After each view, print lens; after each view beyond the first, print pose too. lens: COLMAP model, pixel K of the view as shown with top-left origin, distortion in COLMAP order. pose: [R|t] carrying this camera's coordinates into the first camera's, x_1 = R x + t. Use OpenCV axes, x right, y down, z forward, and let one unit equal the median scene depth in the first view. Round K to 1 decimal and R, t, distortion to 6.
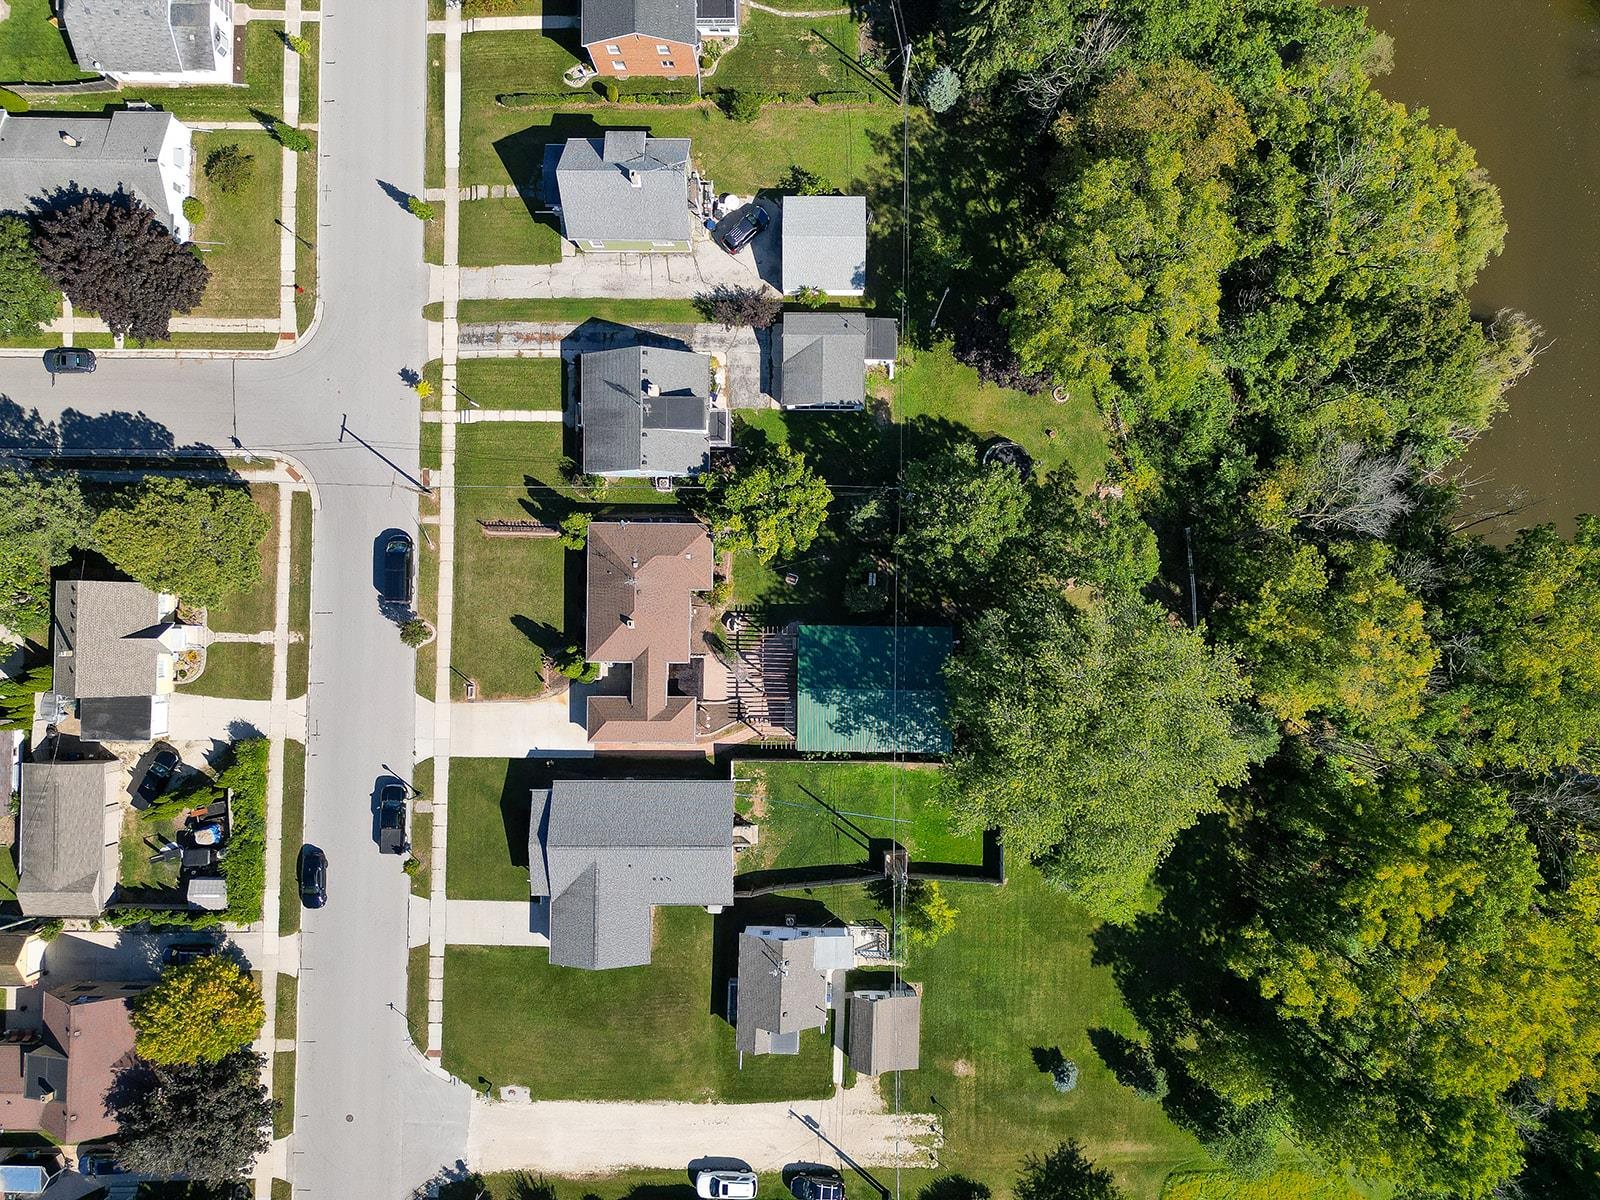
lens RADIAL K [[1119.5, 0, 809.3], [0, 1119.5, 596.6], [0, 0, 1]] dist [0.061800, -0.054059]
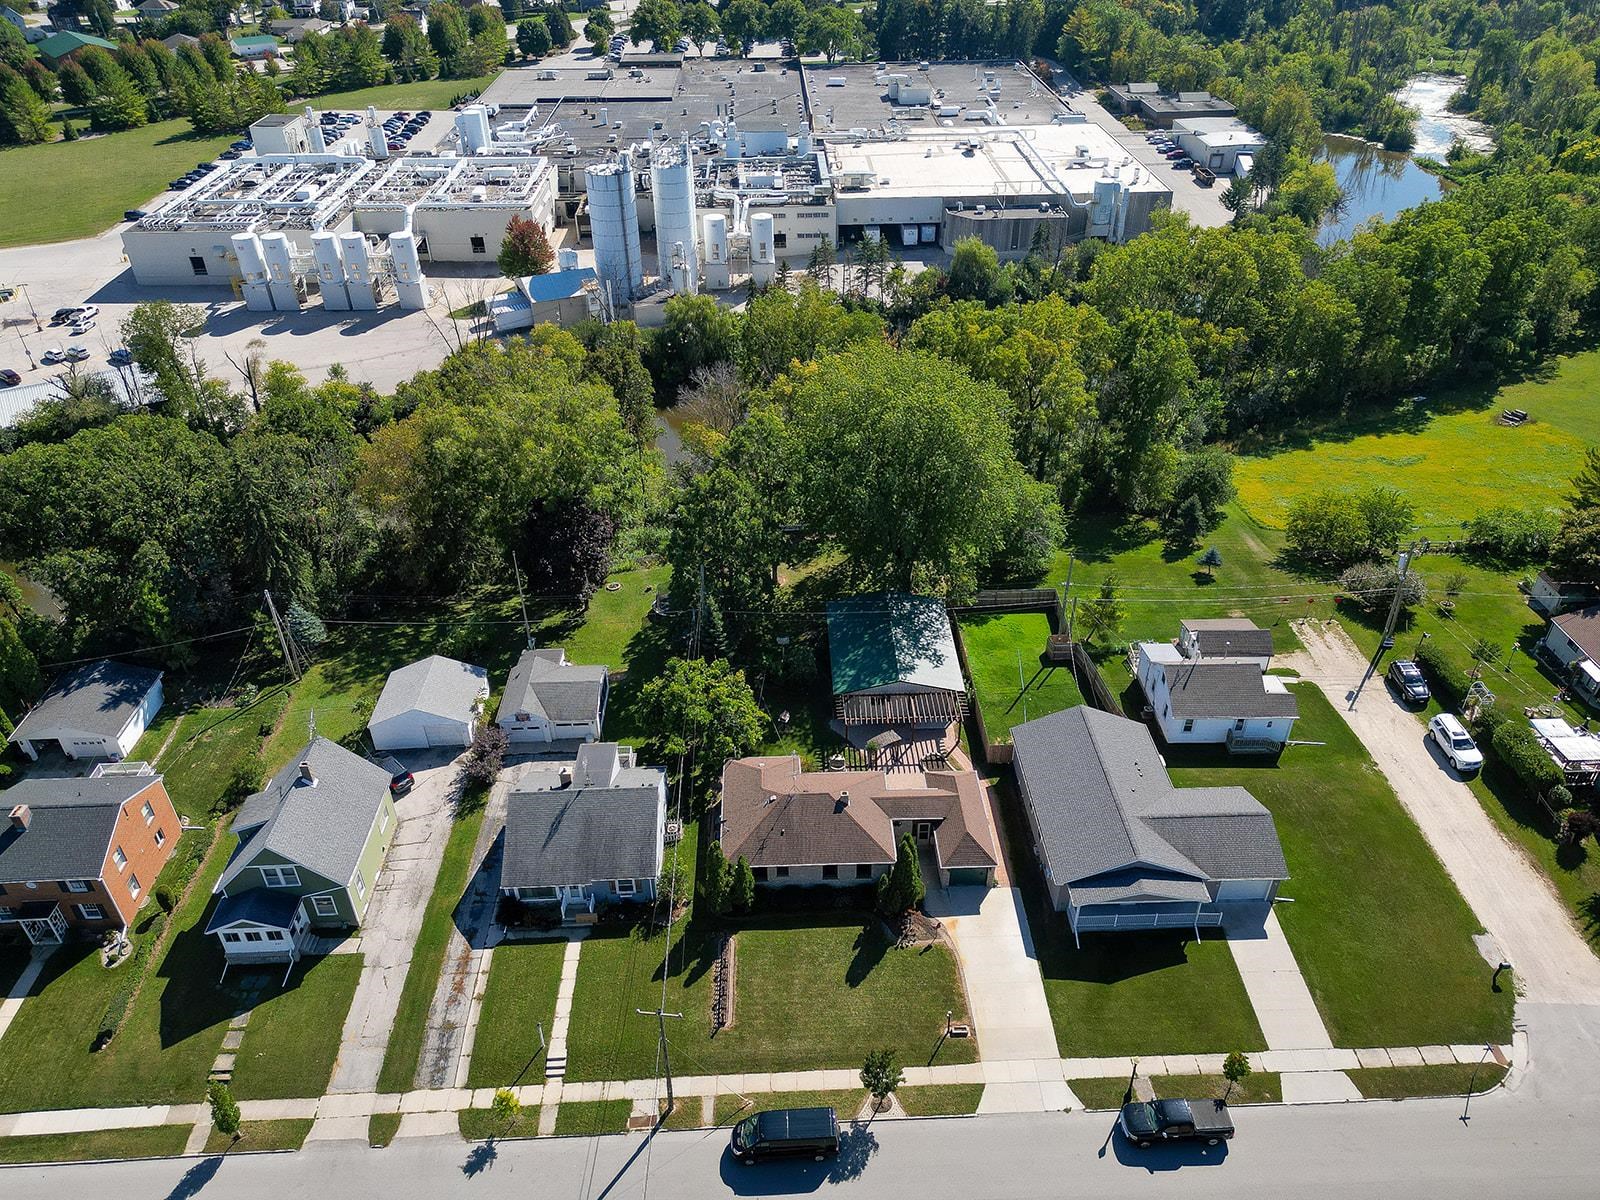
lens RADIAL K [[1119.5, 0, 805.9], [0, 1119.5, 598.6], [0, 0, 1]] dist [0.061800, -0.054059]
pose [[-0.042625, -0.553281, 0.831903, -0.729520], [0.999081, -0.019820, 0.038009, -0.031160], [-0.004541, 0.832759, 0.553618, 0.397654]]
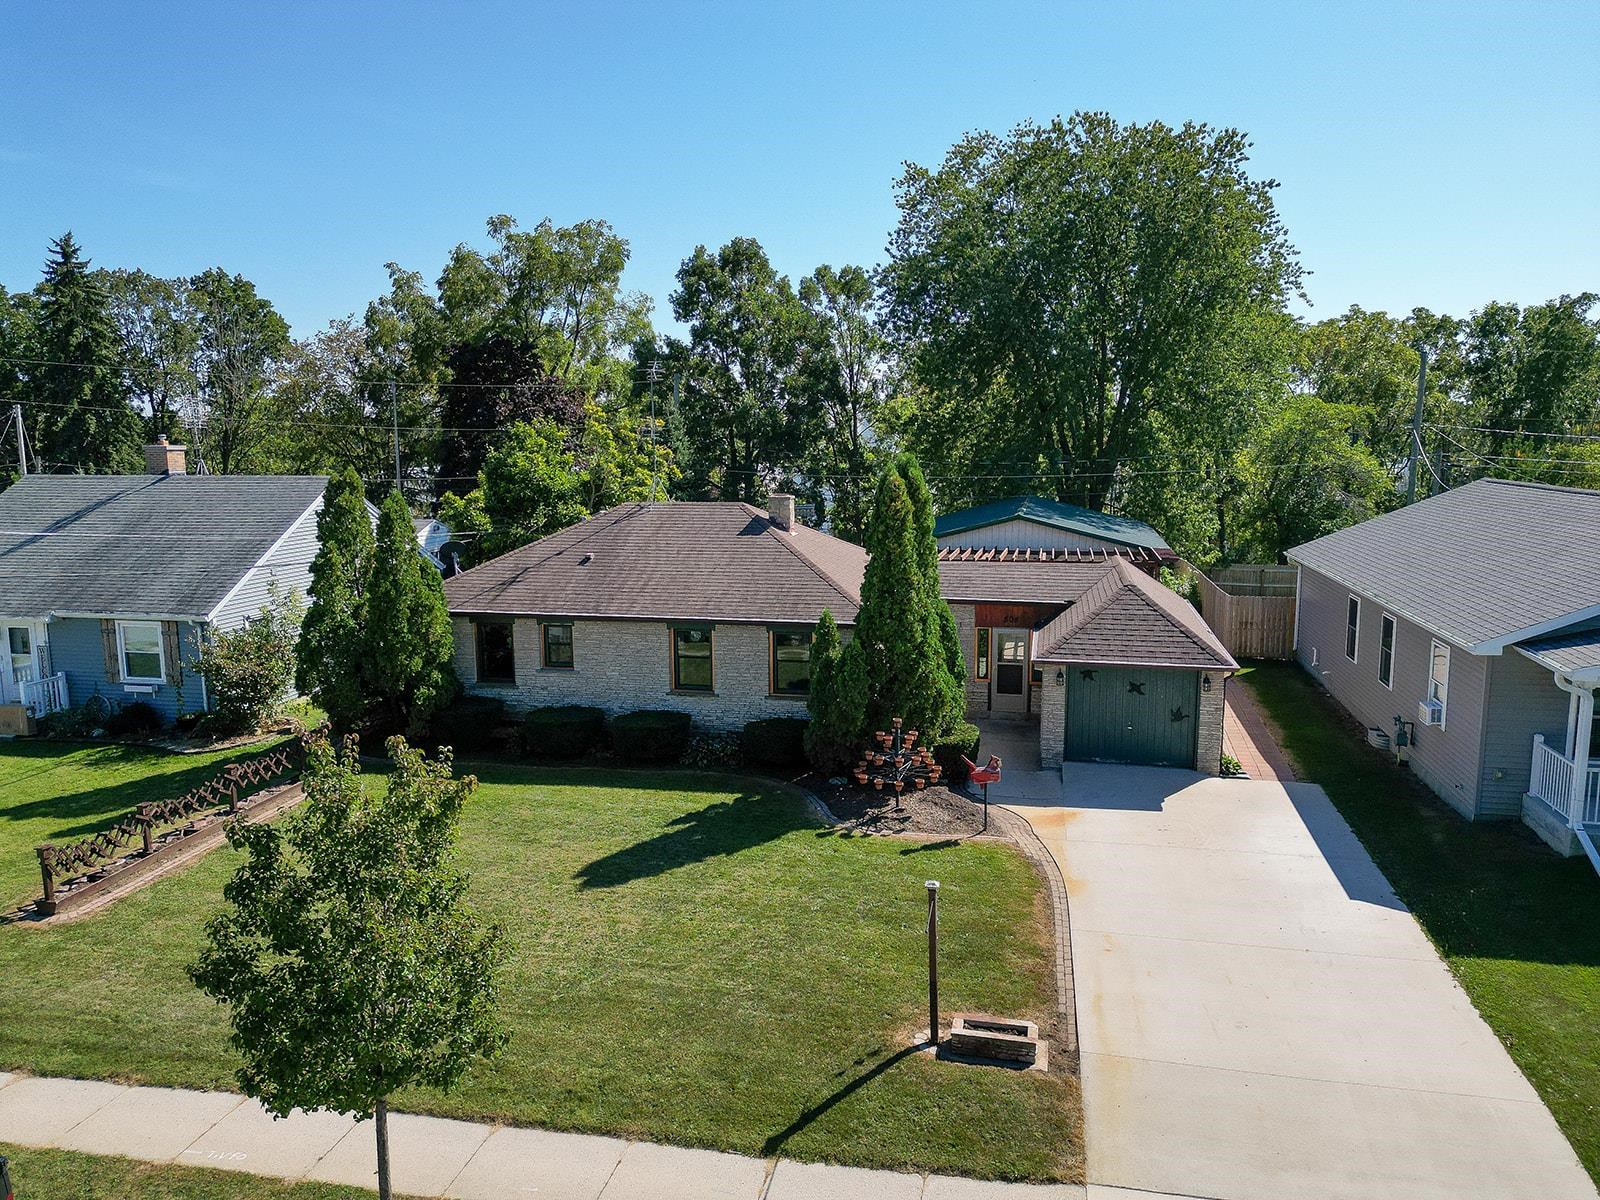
lens RADIAL K [[1119.5, 0, 803.8], [0, 1119.5, 601.1], [0, 0, 1]] dist [0.061800, -0.054059]
pose [[0.210434, -0.129268, 0.969024, -0.428569], [0.977564, 0.037266, -0.207317, 0.088666], [-0.009312, 0.990909, 0.134209, 0.935709]]
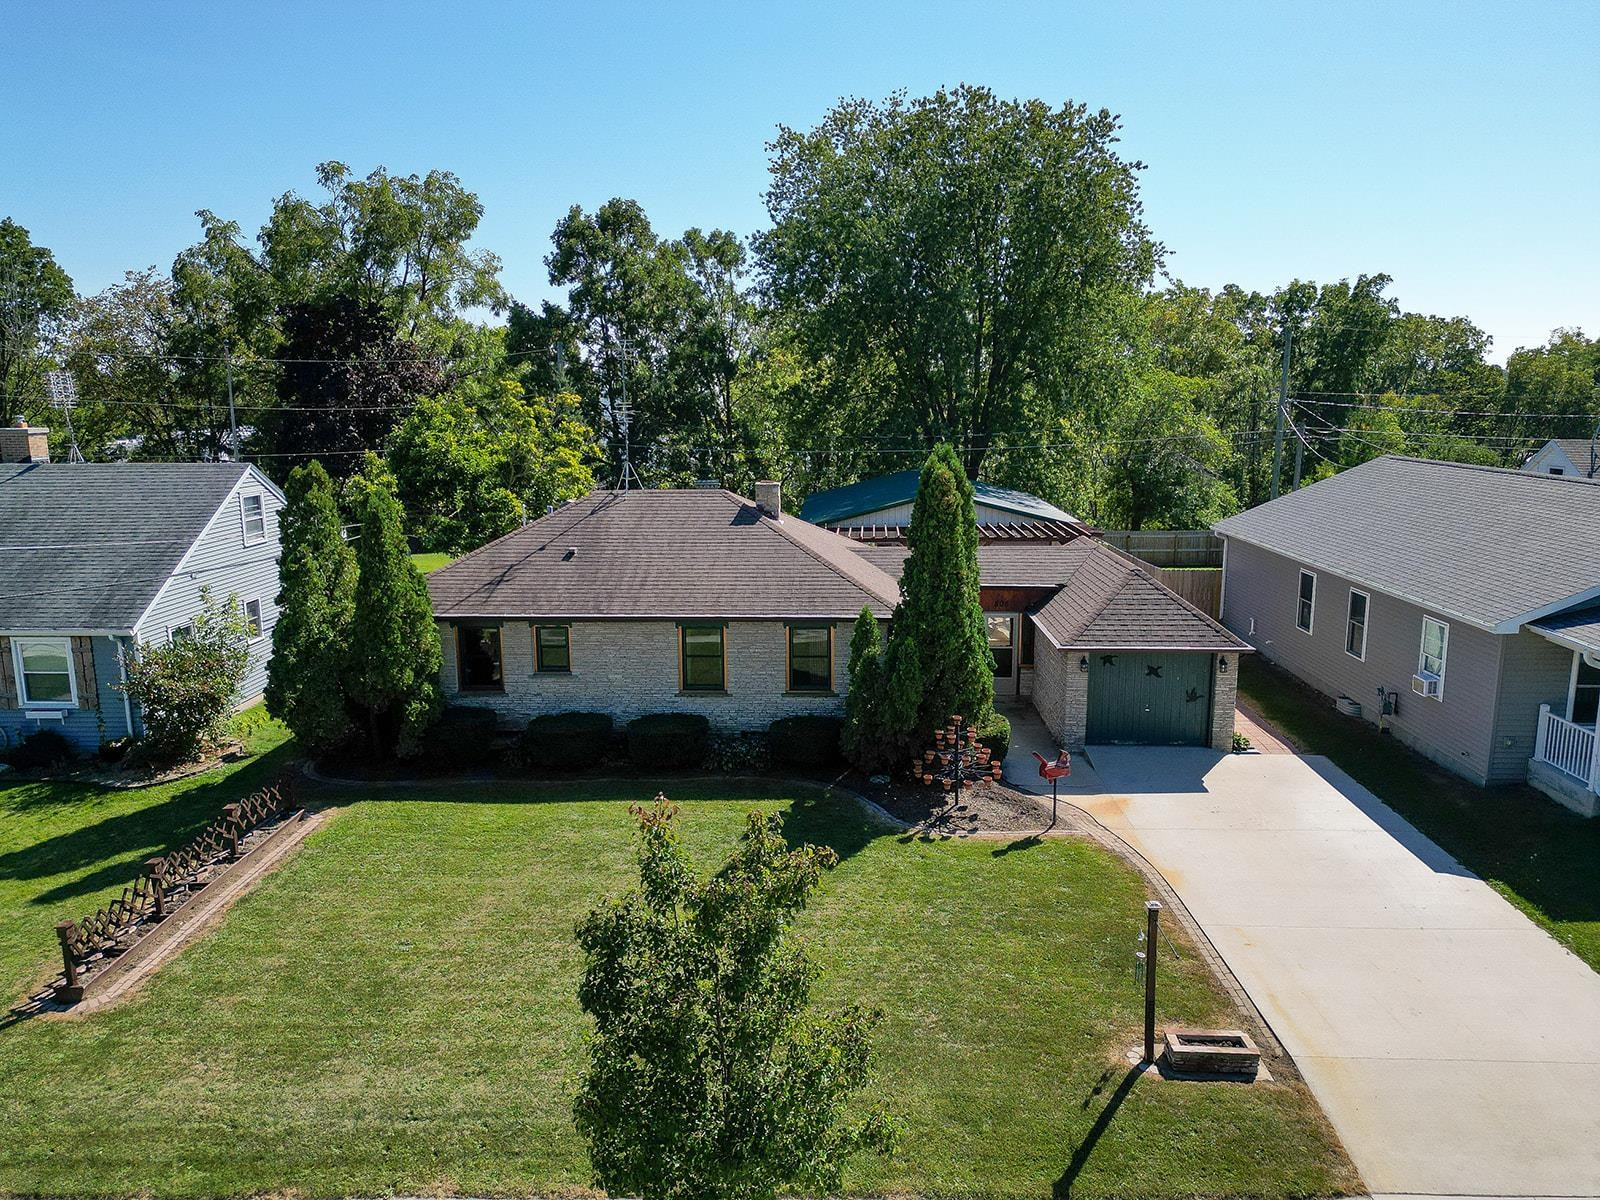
lens RADIAL K [[1119.5, 0, 805.0], [0, 1119.5, 601.0], [0, 0, 1]] dist [0.061800, -0.054059]
pose [[0.026816, -0.166854, 0.985617, -0.425928], [0.999600, 0.013290, -0.024947, 0.039530], [-0.008937, 0.985892, 0.167144, 0.930050]]
